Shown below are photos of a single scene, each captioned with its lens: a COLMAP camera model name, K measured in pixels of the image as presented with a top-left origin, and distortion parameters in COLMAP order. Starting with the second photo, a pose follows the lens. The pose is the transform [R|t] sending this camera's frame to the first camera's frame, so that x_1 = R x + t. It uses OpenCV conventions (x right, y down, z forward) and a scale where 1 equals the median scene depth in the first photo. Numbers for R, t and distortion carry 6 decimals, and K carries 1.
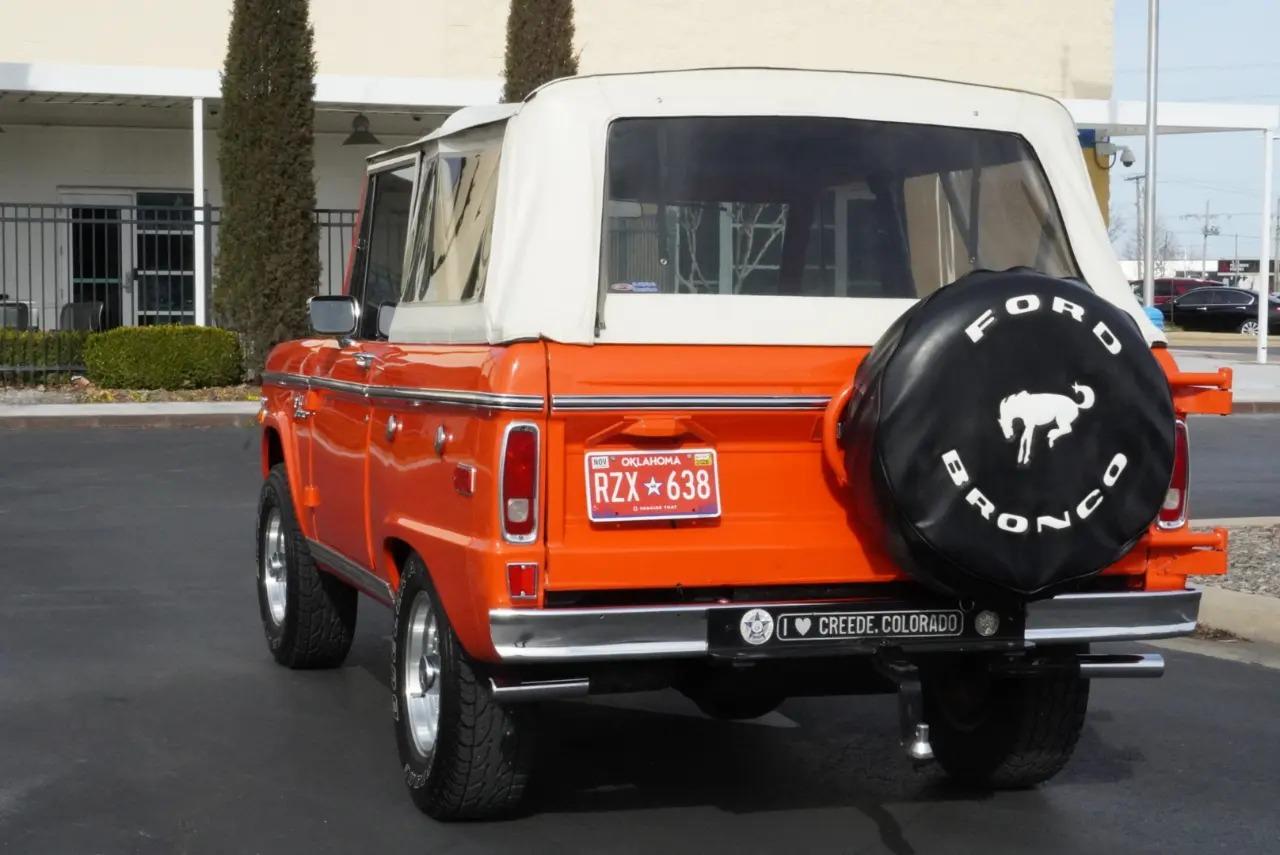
lens RADIAL K [[2294.4, 0, 640.0], [0, 2294.4, 427.5], [0, 0, 1]] dist [0.001051, -0.084660]
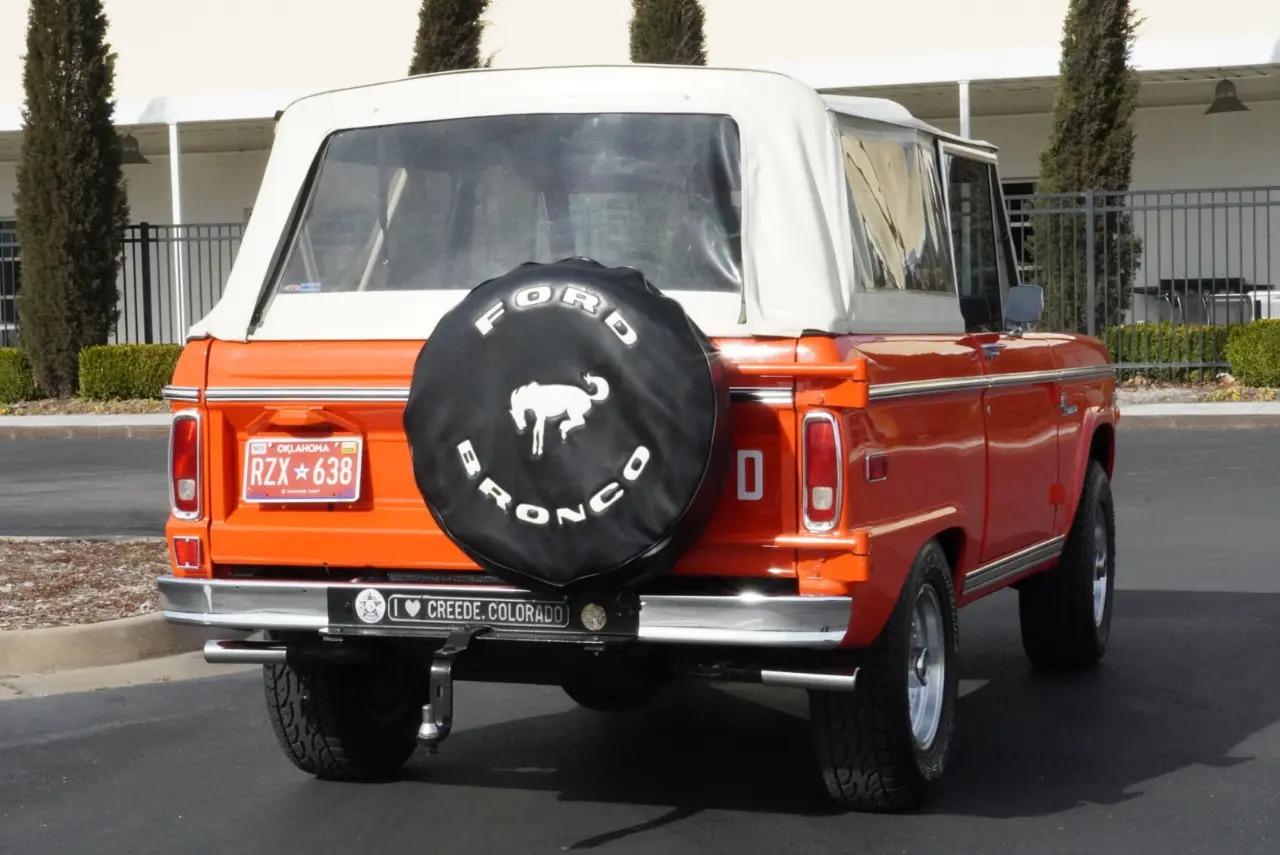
lens RADIAL K [[2459.8, 0, 567.8], [0, 2459.8, 427.0], [0, 0, 1]] dist [0.140131, 2.740053]
pose [[0.788788, 0.008271, -0.614610, 0.820779], [-0.009276, 0.999956, 0.001553, 0.001673], [0.614595, 0.004477, 0.788830, 0.158452]]
